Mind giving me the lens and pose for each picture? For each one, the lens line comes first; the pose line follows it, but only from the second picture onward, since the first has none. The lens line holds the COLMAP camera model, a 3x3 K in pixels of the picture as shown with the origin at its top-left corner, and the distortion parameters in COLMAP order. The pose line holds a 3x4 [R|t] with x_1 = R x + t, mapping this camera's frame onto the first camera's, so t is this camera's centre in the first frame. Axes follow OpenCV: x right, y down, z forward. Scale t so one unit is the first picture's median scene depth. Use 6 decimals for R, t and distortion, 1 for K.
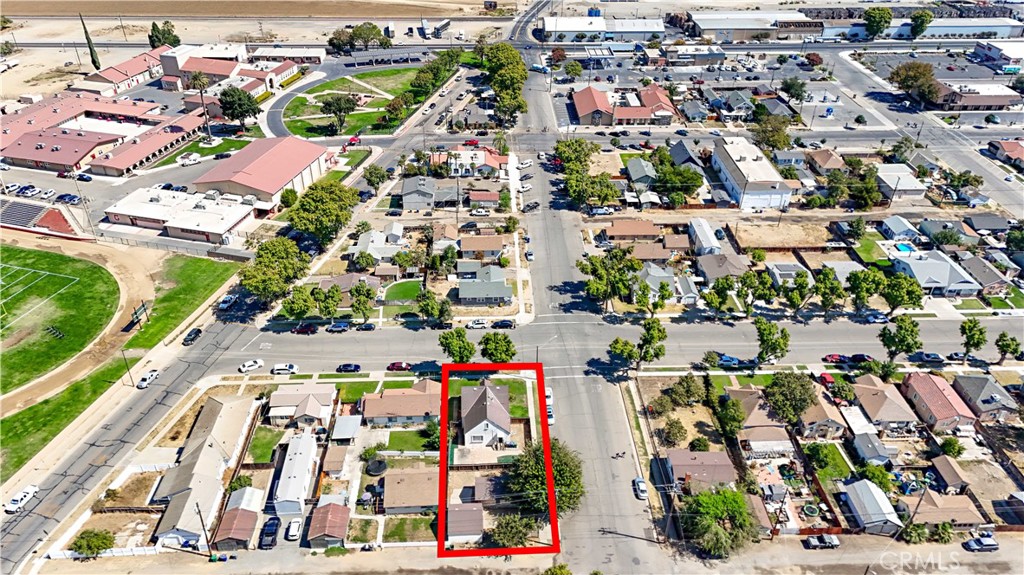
lens RADIAL K [[747.7, 0, 512.1], [0, 747.7, 289.3], [0, 0, 1]] dist [0.089512, -0.090011]
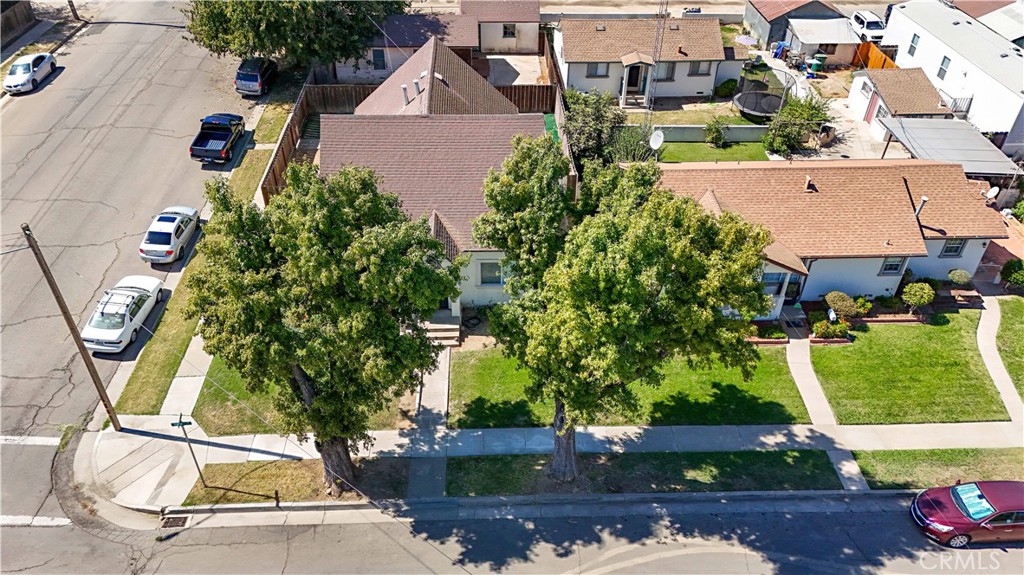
lens RADIAL K [[747.7, 0, 512.1], [0, 747.7, 289.3], [0, 0, 1]] dist [0.089512, -0.090011]
pose [[-0.999725, -0.018959, -0.013828, -0.051949], [-0.019188, 0.321233, 0.946806, -0.052692], [-0.013508, 0.946810, -0.321509, 1.021170]]
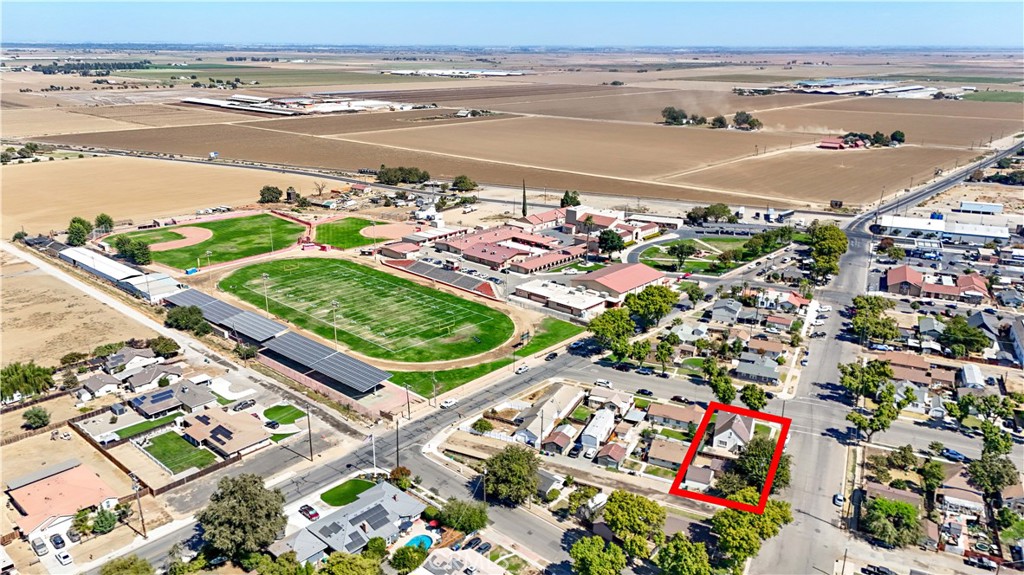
lens RADIAL K [[747.7, 0, 512.1], [0, 747.7, 289.3], [0, 0, 1]] dist [0.089512, -0.090011]
pose [[0.885667, 0.141473, -0.442244, 0.167950], [-0.252412, 0.946122, -0.202835, 0.277286], [0.389721, 0.291272, 0.873658, -0.420346]]
